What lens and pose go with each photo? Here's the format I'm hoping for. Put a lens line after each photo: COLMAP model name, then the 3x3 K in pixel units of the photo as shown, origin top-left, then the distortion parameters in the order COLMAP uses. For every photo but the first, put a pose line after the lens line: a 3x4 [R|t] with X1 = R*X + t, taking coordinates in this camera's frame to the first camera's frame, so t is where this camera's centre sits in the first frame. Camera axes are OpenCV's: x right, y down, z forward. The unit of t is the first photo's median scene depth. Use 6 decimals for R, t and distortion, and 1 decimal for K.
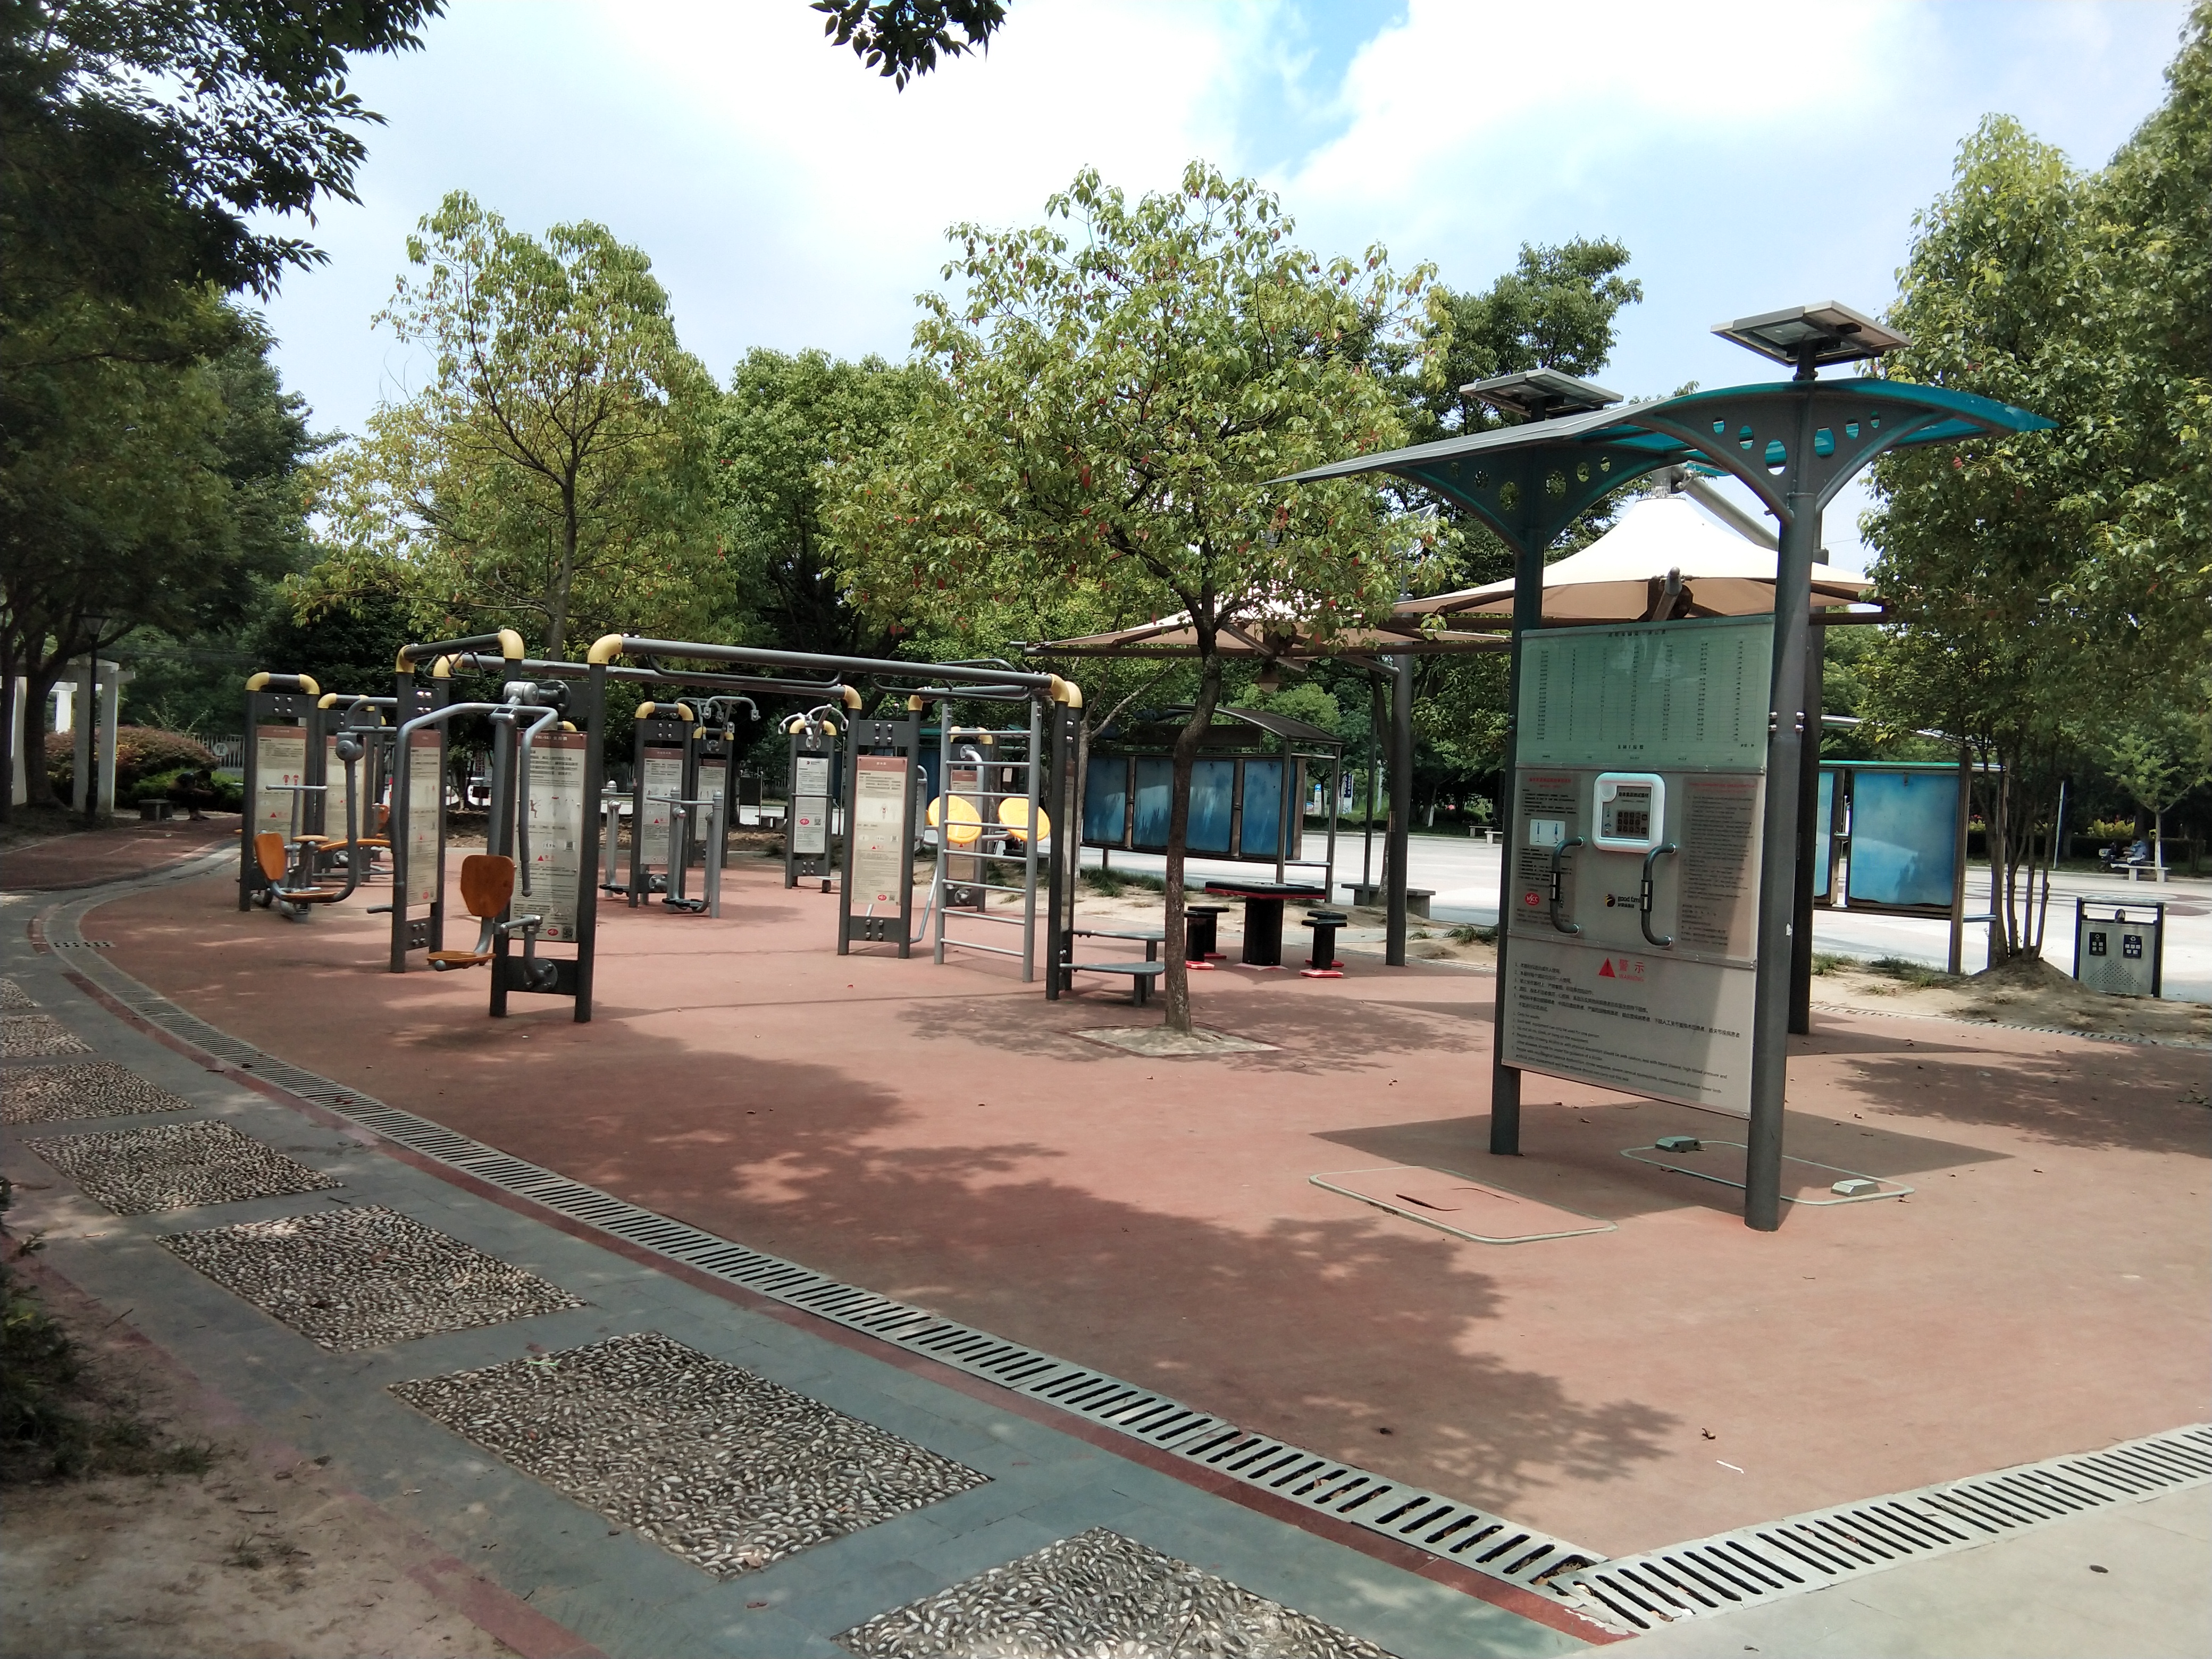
lens RADIAL K [[1903.2, 0, 1075.0], [0, 1903.2, 791.9], [0, 0, 1]] dist [0.172835, -0.338792]
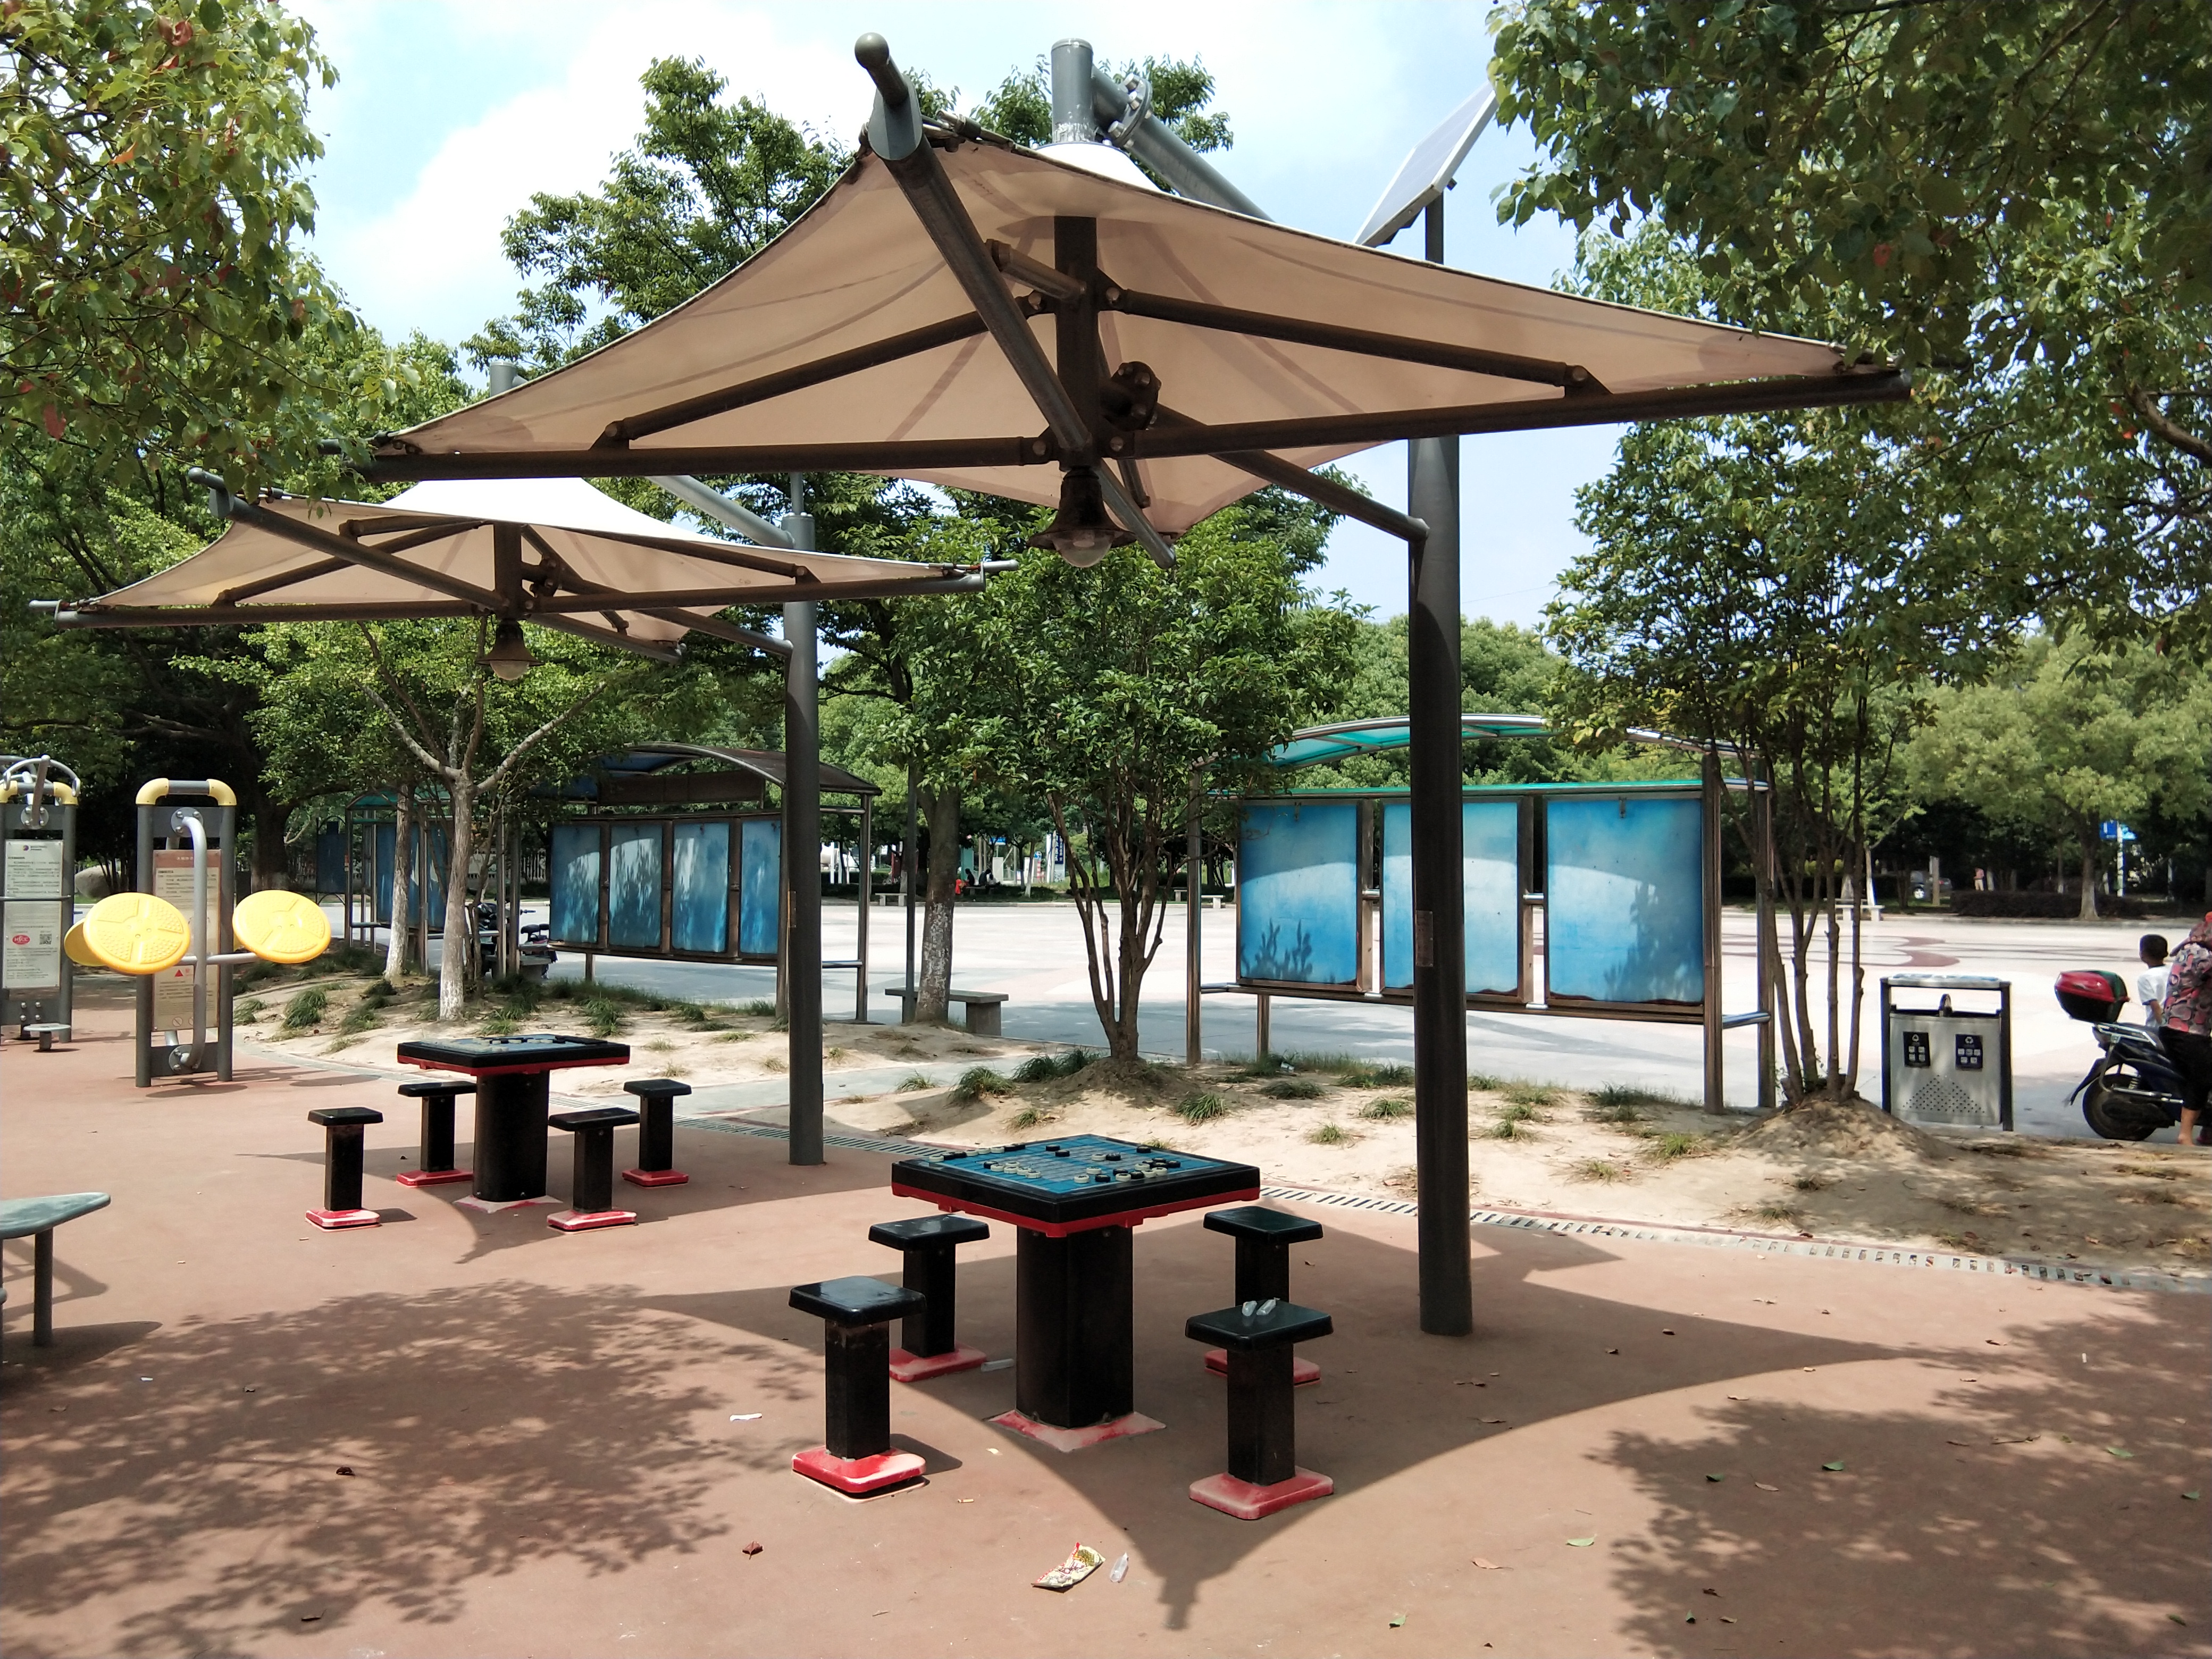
lens RADIAL K [[1903.2, 0, 1075.0], [0, 1903.2, 791.9], [0, 0, 1]] dist [0.172835, -0.338792]
pose [[0.990267, -0.033896, 0.134988, 0.156293], [0.038895, 0.998645, -0.034568, 0.002972], [-0.133634, 0.039481, 0.990244, 0.378858]]
